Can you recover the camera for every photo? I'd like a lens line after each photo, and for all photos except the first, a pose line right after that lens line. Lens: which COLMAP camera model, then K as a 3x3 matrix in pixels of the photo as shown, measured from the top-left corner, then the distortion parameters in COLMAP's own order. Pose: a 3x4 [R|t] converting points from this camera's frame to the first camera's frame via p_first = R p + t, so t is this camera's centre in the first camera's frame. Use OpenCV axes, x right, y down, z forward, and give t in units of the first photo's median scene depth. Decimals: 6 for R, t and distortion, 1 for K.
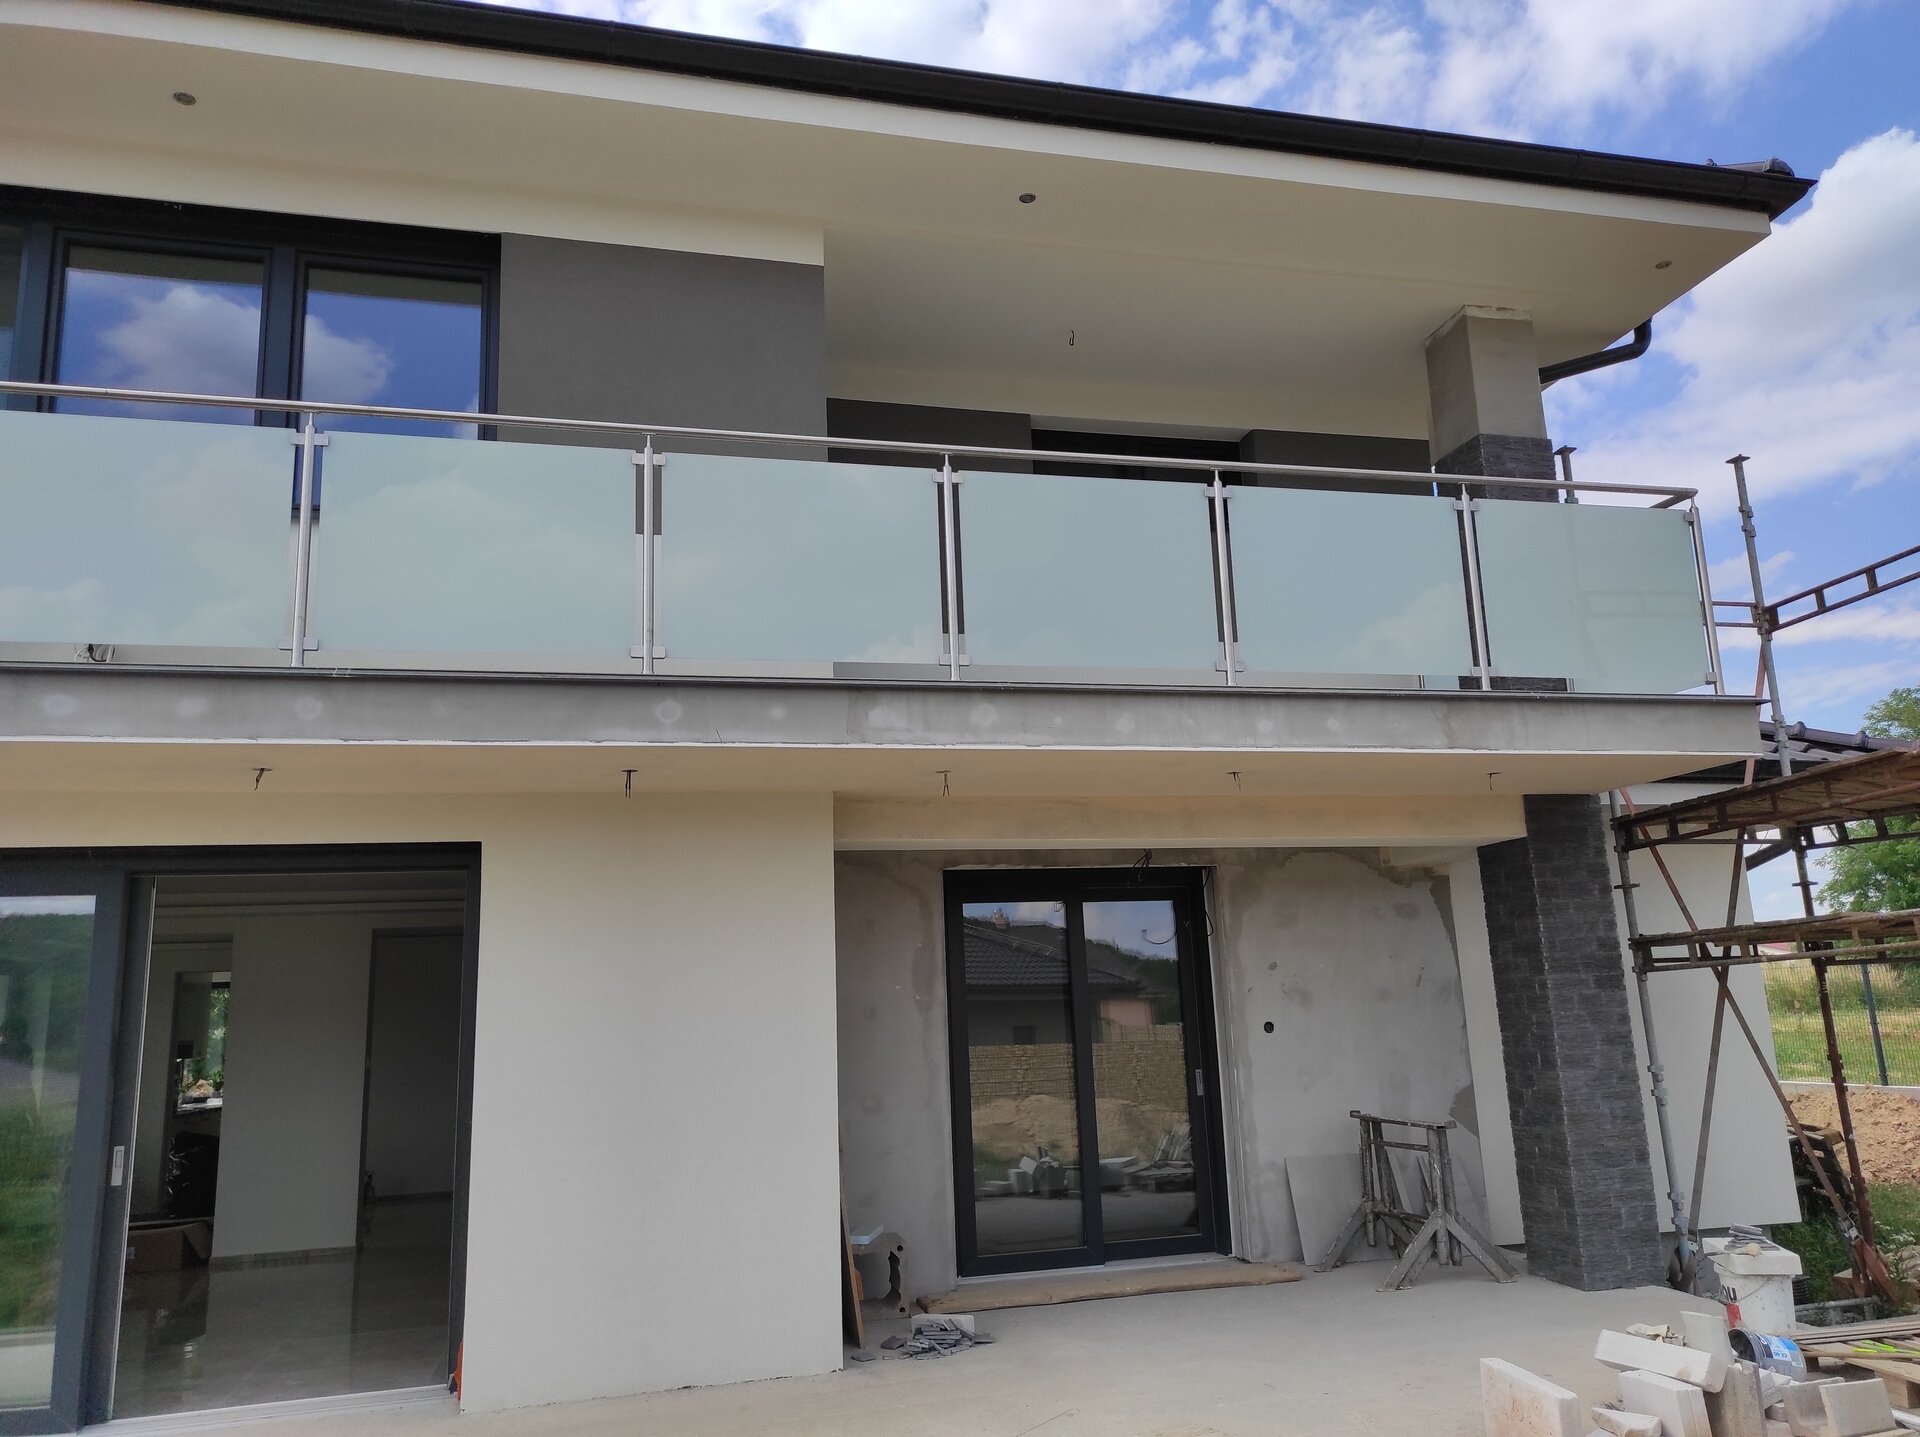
lens RADIAL K [[1429.9, 0, 960.0], [0, 1429.9, 718.5], [0, 0, 1]] dist [0.049563, -0.026067]
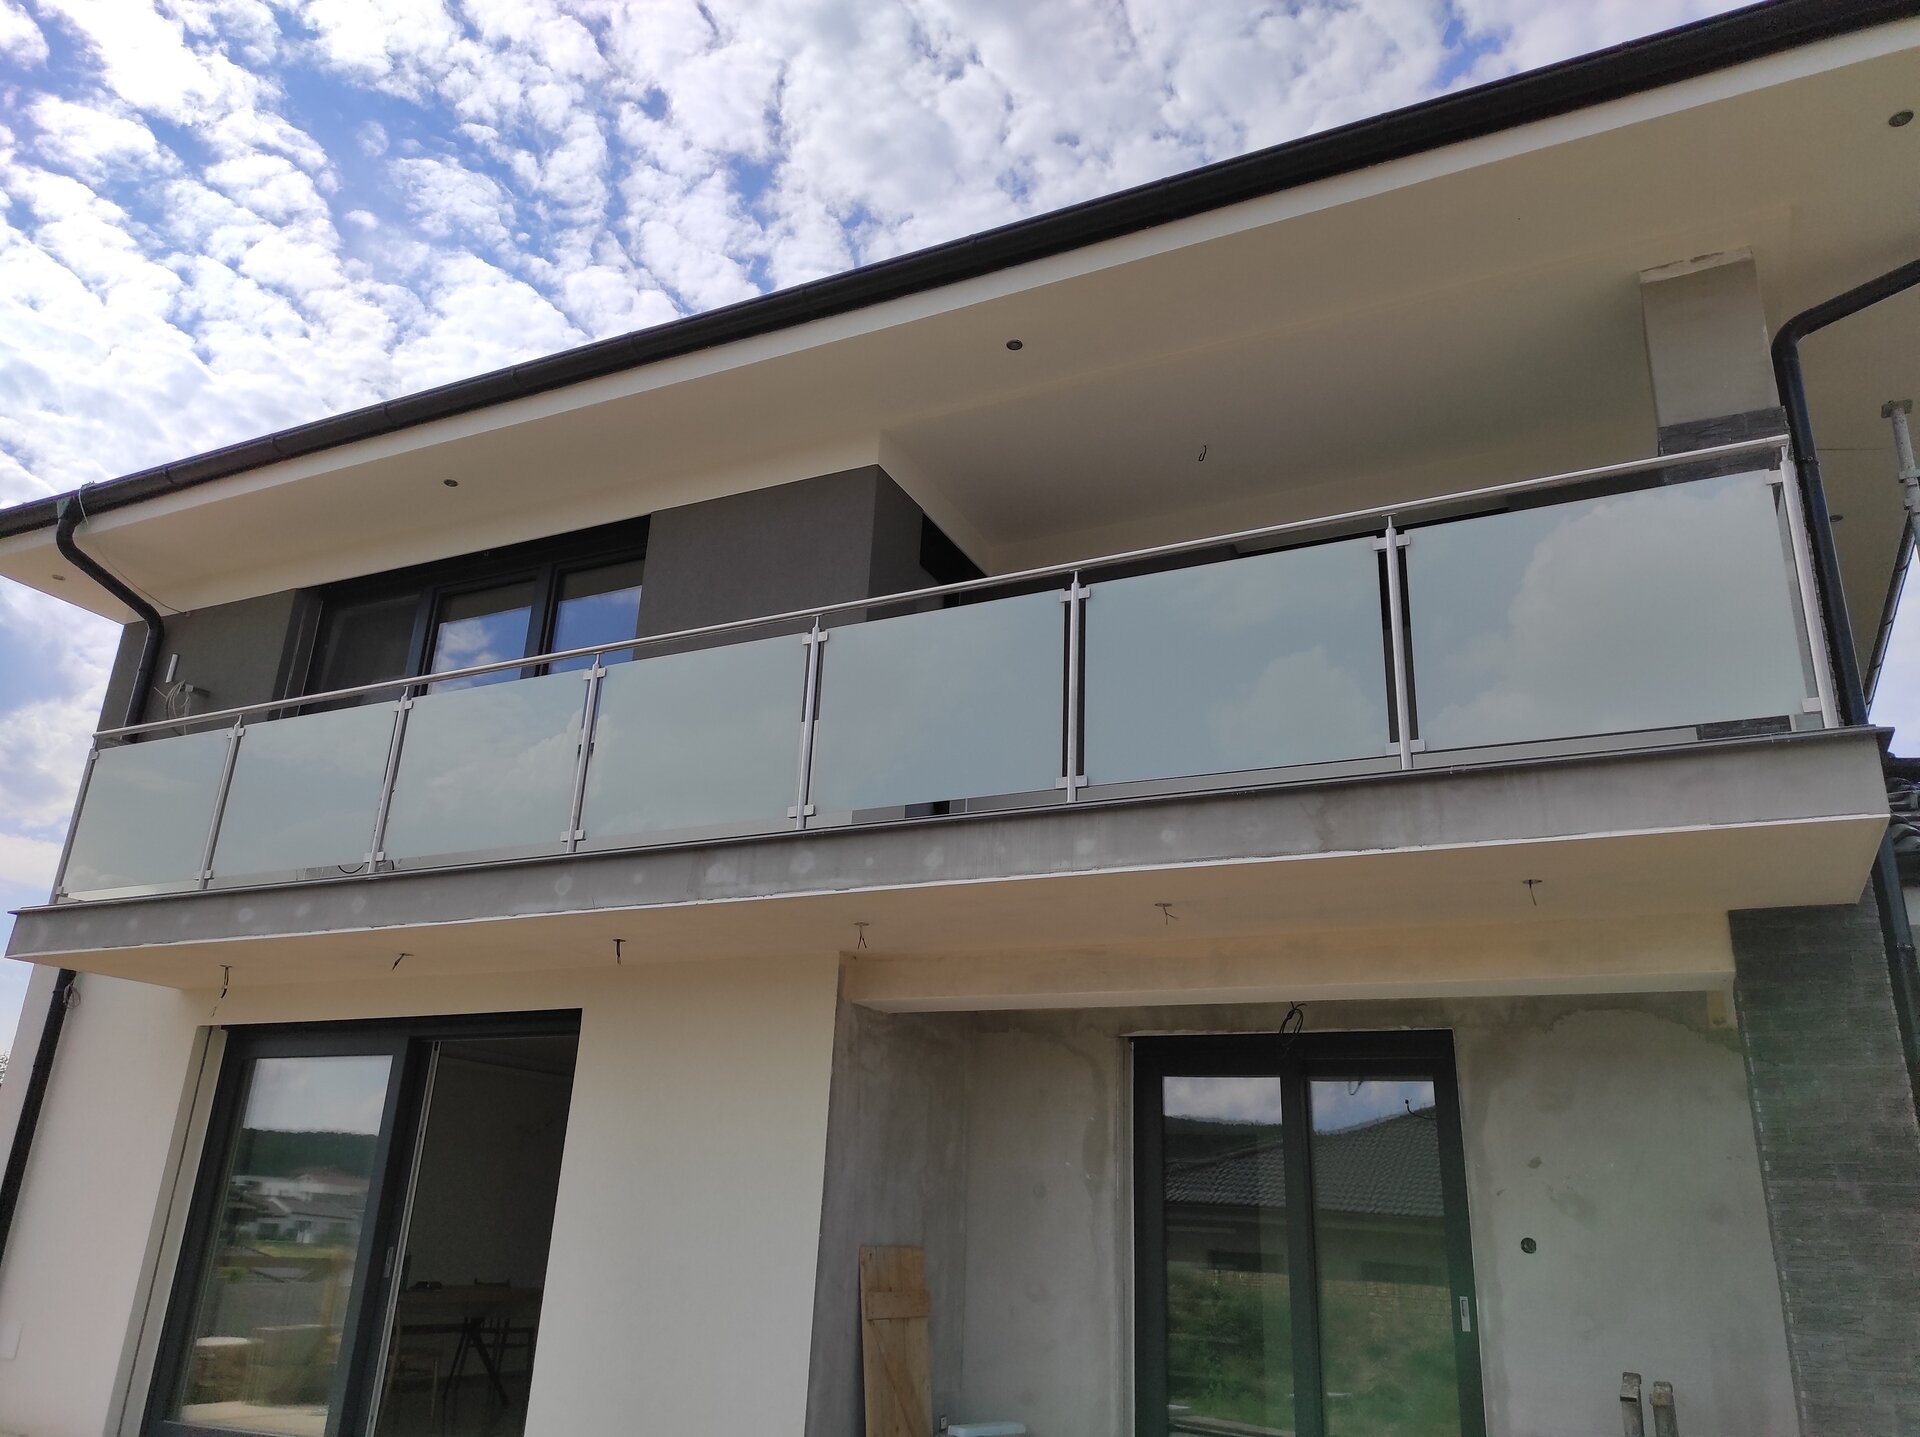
lens RADIAL K [[1429.9, 0, 960.0], [0, 1429.9, 718.5], [0, 0, 1]] dist [0.049563, -0.026067]
pose [[0.757093, -0.156267, -0.634343, 0.644484], [0.063635, 0.983994, -0.166452, 0.061706], [0.650201, 0.085653, 0.754919, 0.255738]]
